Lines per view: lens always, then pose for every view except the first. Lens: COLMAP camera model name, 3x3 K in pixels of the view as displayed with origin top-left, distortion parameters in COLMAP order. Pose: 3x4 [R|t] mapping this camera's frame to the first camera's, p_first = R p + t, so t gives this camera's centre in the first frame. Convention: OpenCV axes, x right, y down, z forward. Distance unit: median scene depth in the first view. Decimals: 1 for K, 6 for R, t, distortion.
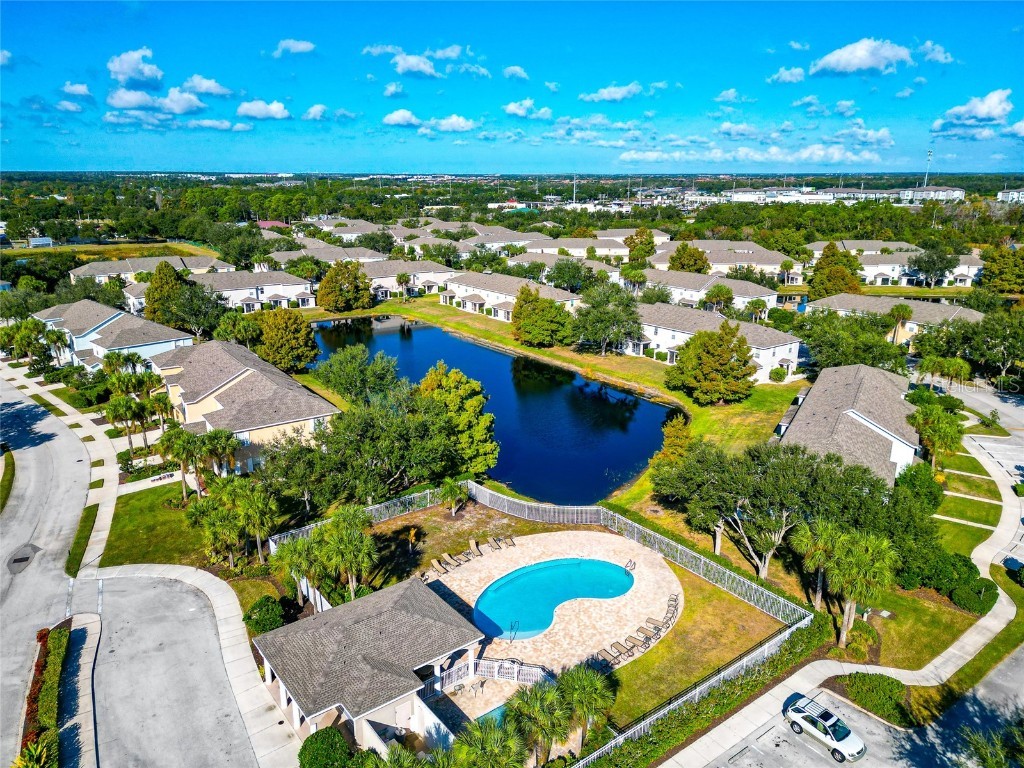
lens RADIAL K [[732.8, 0, 508.0], [0, 732.8, 385.8], [0, 0, 1]] dist [0.064058, -0.057135]
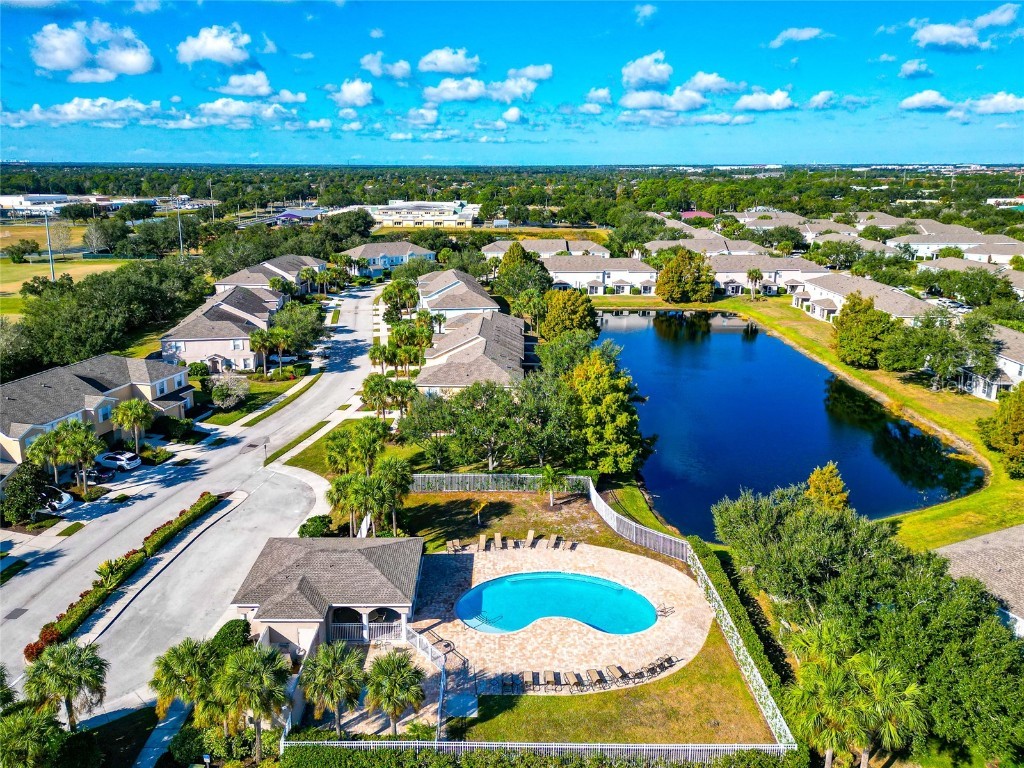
lens RADIAL K [[732.8, 0, 503.4], [0, 732.8, 377.9], [0, 0, 1]] dist [0.064058, -0.057135]
pose [[0.787875, 0.169545, -0.592037, 0.131319], [-0.170089, 0.983870, 0.055403, -0.011043], [0.591881, 0.057048, 0.804004, 0.048308]]
